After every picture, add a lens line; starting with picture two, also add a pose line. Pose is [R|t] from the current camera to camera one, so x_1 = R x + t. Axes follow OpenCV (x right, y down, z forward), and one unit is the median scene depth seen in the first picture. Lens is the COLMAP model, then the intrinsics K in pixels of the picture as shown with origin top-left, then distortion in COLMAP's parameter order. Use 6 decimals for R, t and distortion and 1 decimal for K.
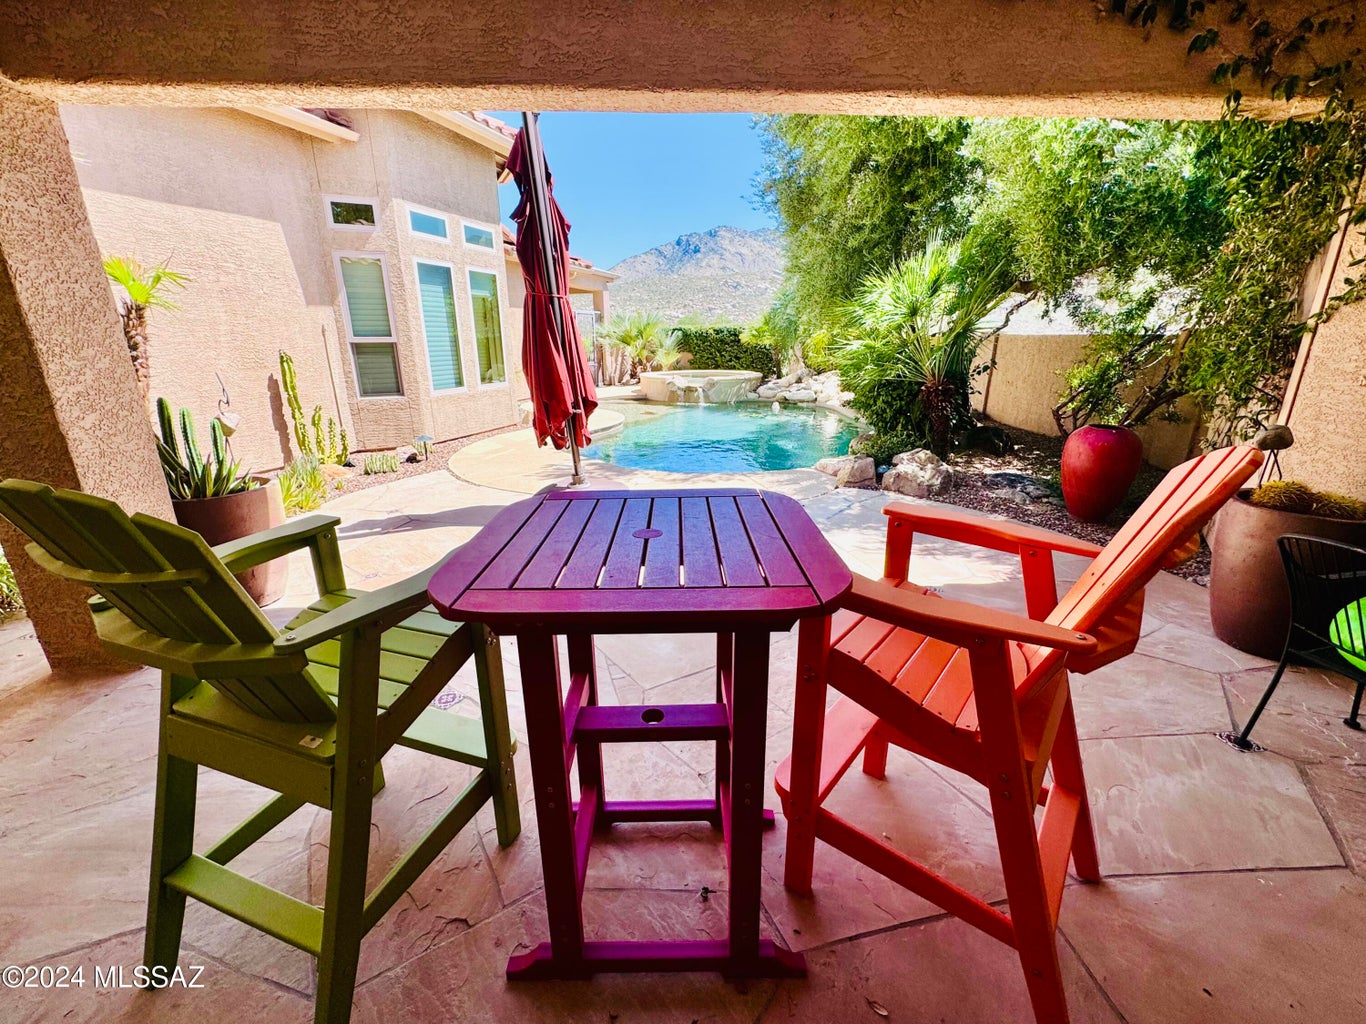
lens RADIAL K [[559.6, 0, 690.5], [0, 559.6, 513.8], [0, 0, 1]] dist [-0.000391, -0.000135]
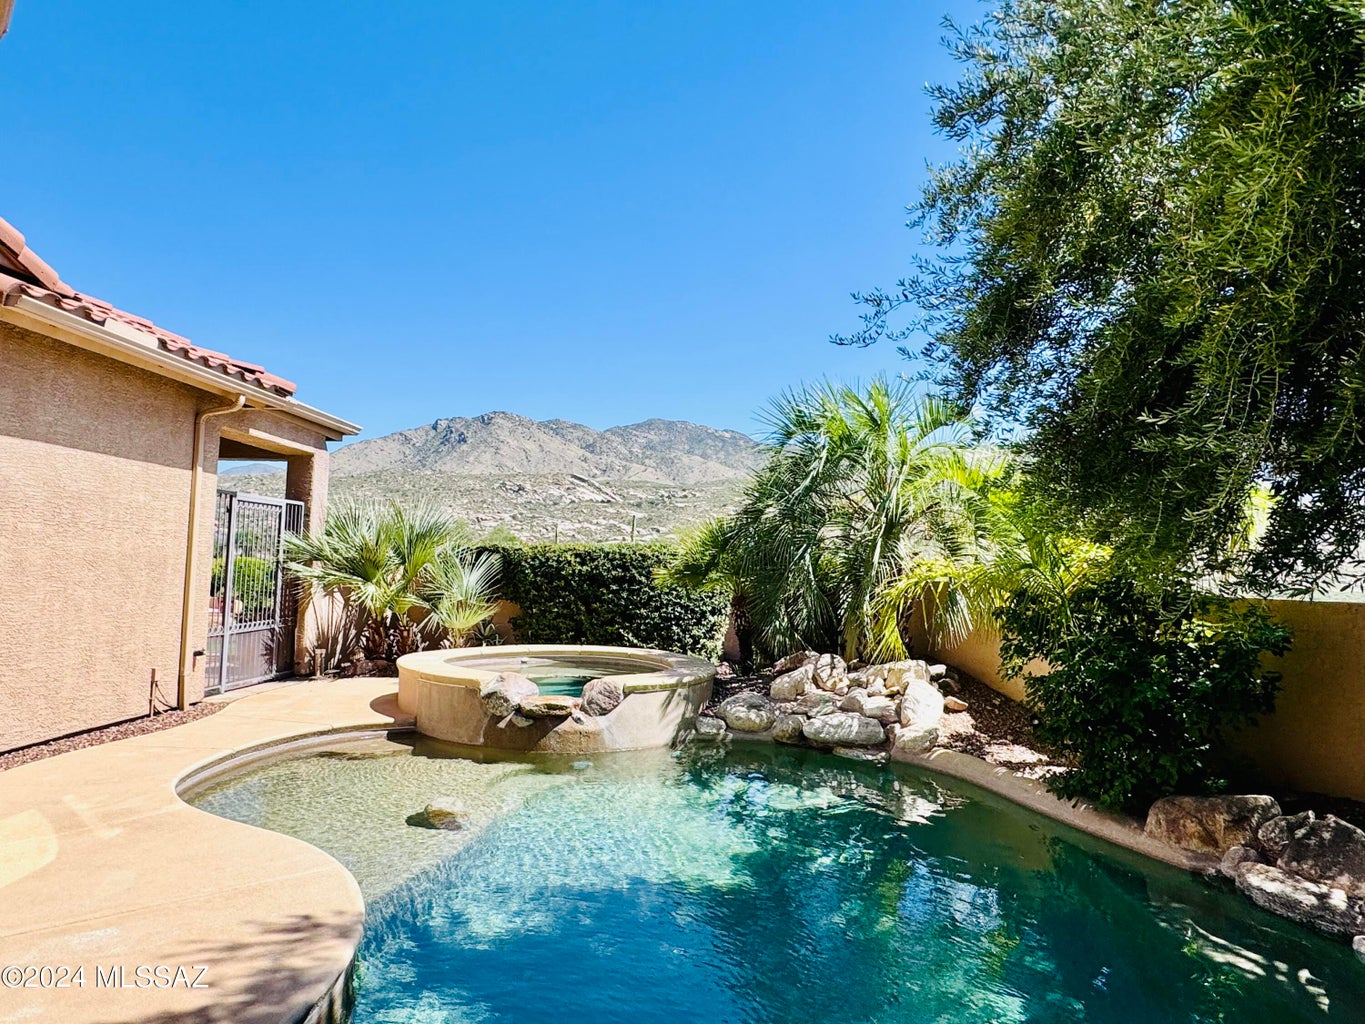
lens RADIAL K [[852.3, 0, 685.3], [0, 852.3, 500.1], [0, 0, 1]] dist [-0.009234, -0.000184]
pose [[0.961434, 0.059500, 0.268522, -0.056044], [0.044340, 0.930016, -0.364834, -0.118230], [-0.271438, 0.362670, 0.891511, 0.360604]]
